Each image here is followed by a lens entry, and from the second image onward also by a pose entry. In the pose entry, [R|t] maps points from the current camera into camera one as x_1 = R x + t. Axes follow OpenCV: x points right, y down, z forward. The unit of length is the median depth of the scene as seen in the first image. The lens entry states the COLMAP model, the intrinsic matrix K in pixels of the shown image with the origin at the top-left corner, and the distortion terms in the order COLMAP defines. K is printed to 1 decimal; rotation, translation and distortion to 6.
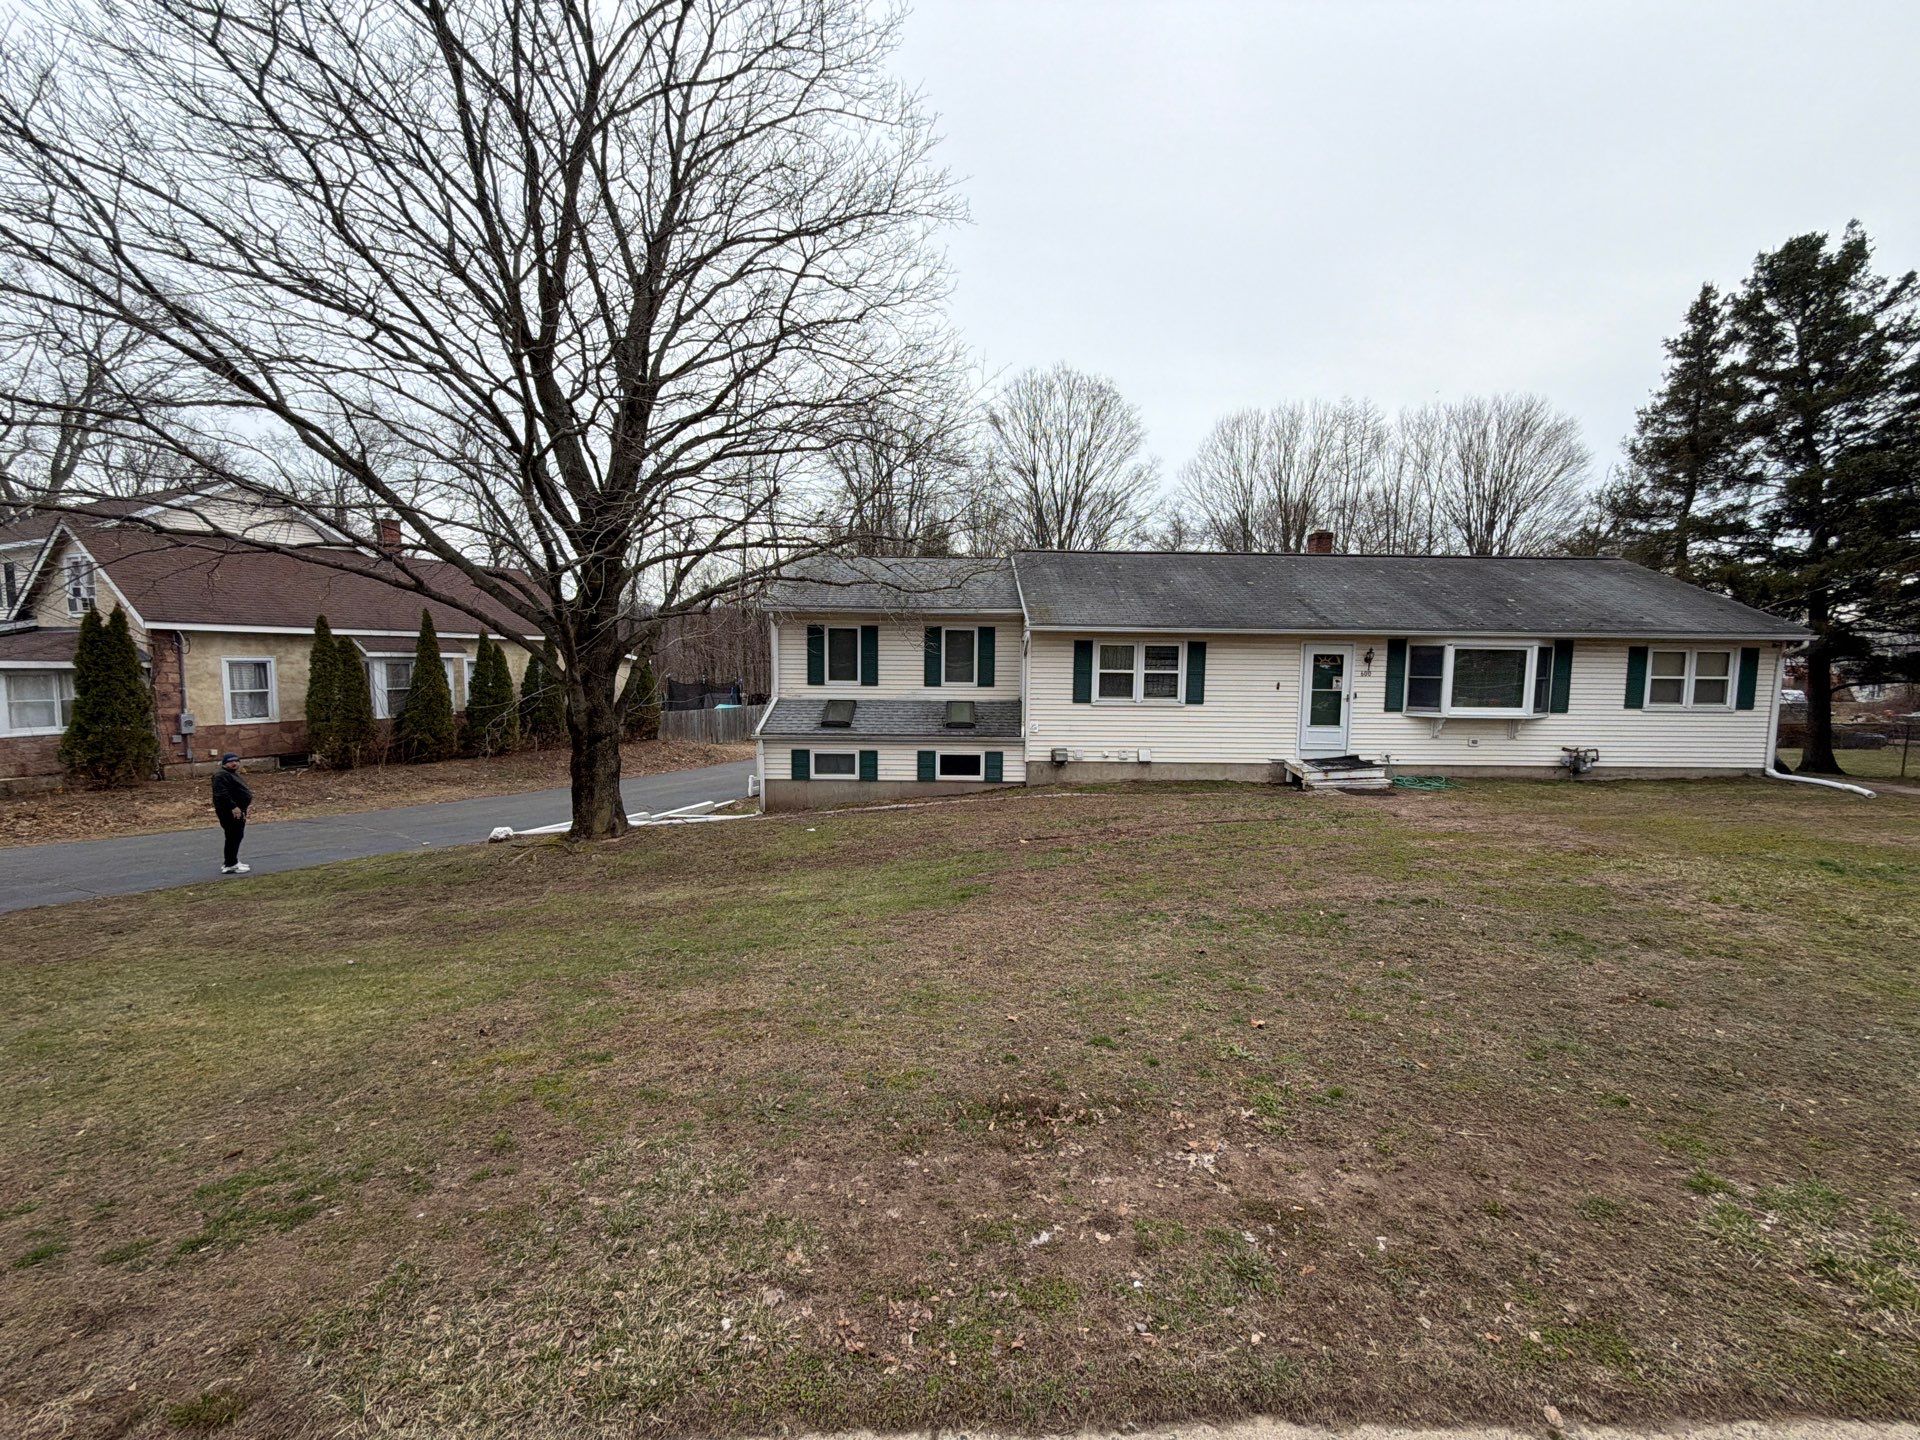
lens RADIAL K [[767.9, 0, 957.5], [0, 767.9, 719.9], [0, 0, 1]] dist [0.003738, -0.000838]
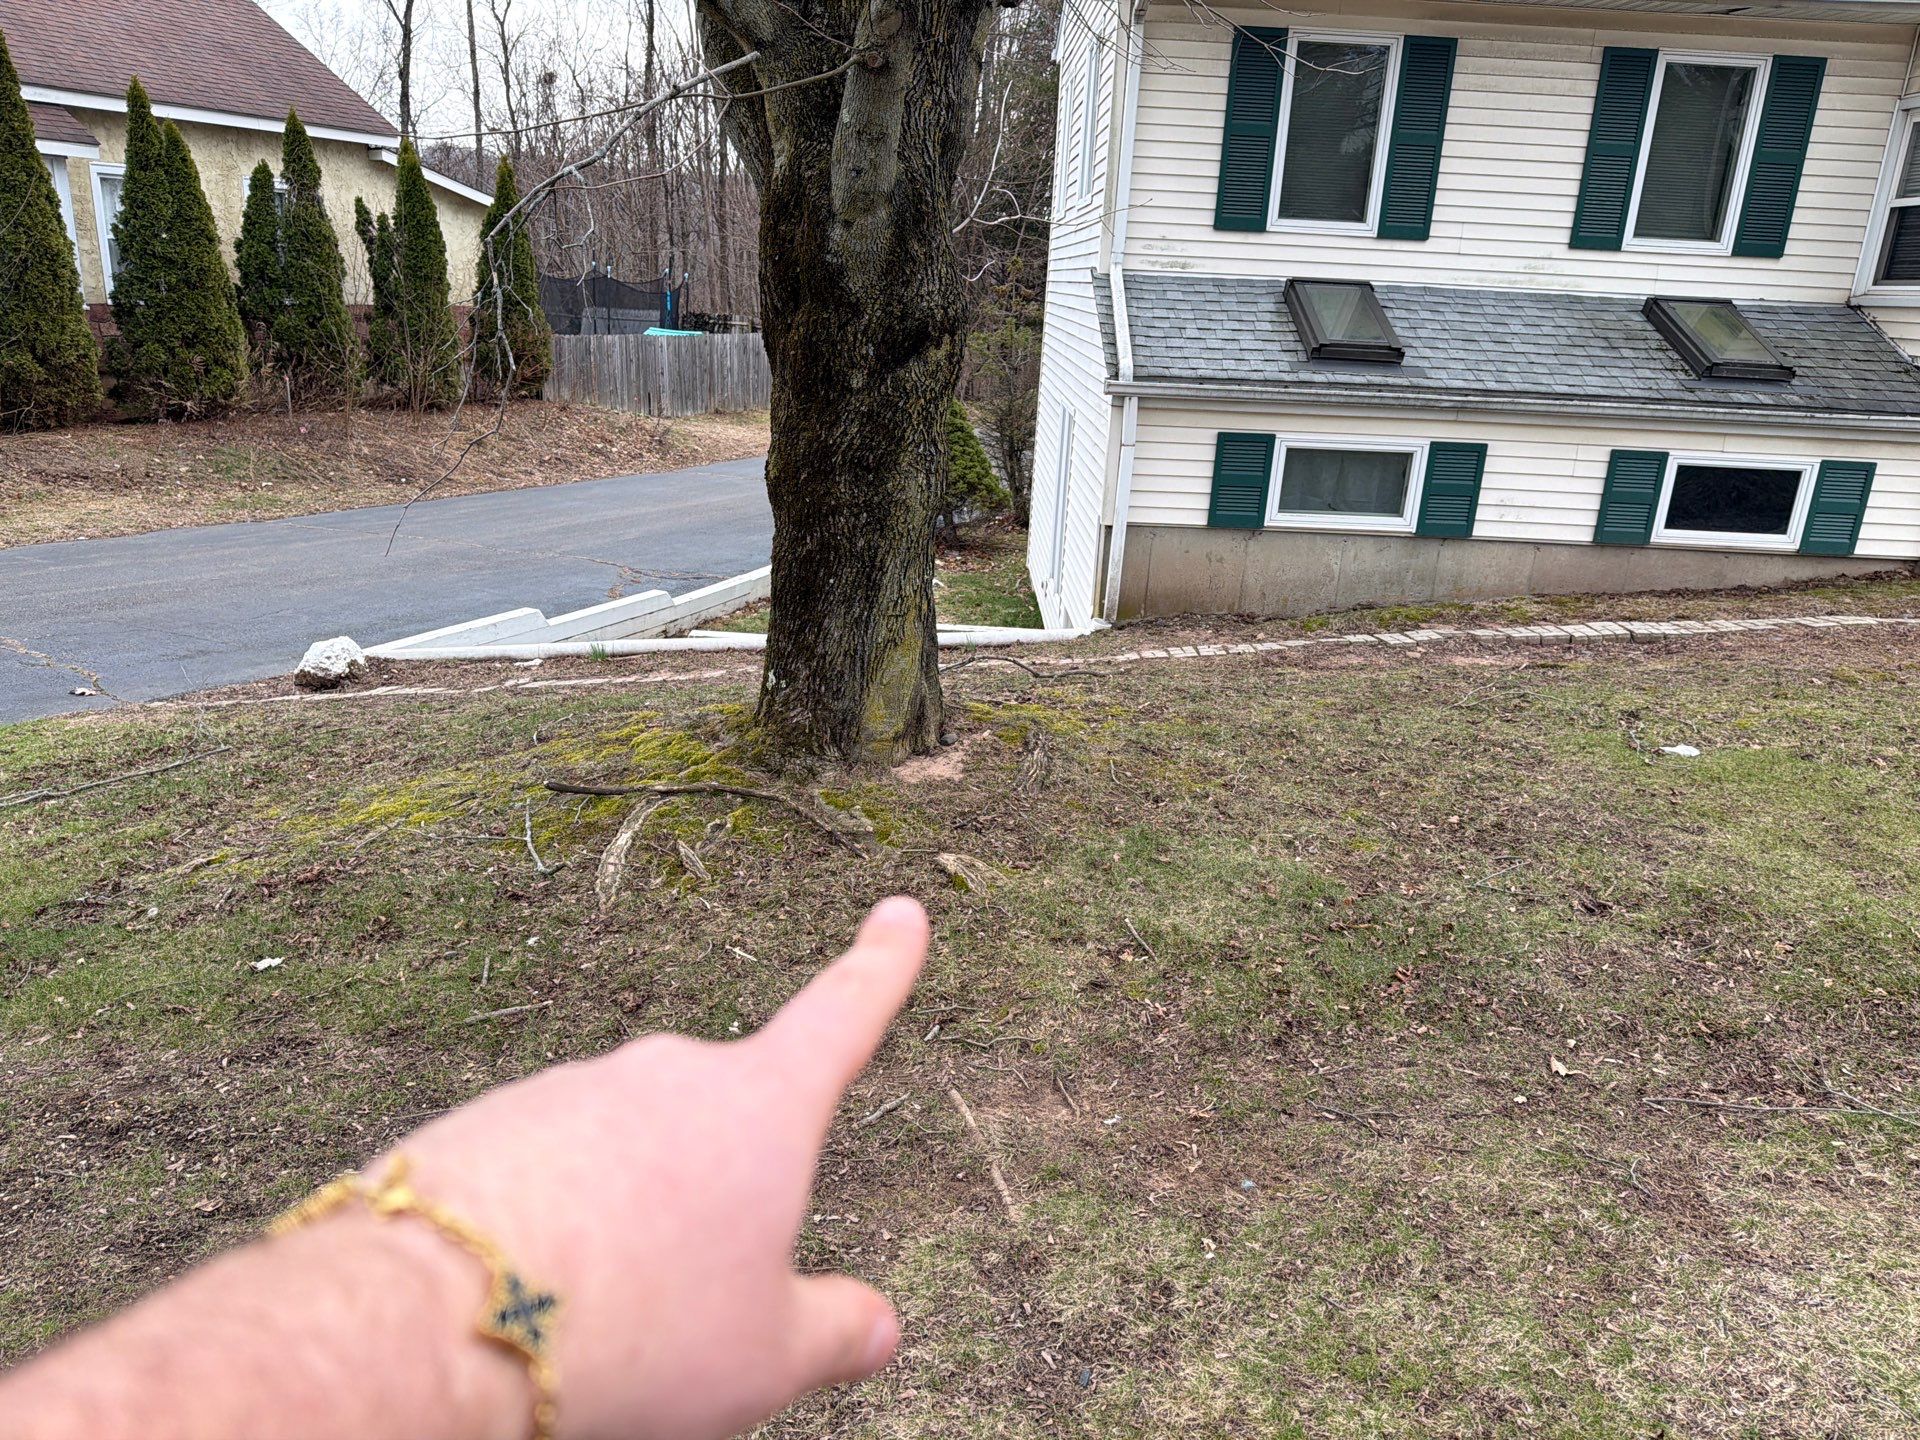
lens RADIAL K [[1378.4, 0, 967.0], [0, 1378.4, 713.6], [0, 0, 1]] dist [0.028728, -0.029953]
pose [[0.999238, 0.038296, 0.007566, -0.318673], [-0.039016, 0.973574, 0.225015, 0.027792], [0.001251, -0.225139, 0.974326, 0.413351]]
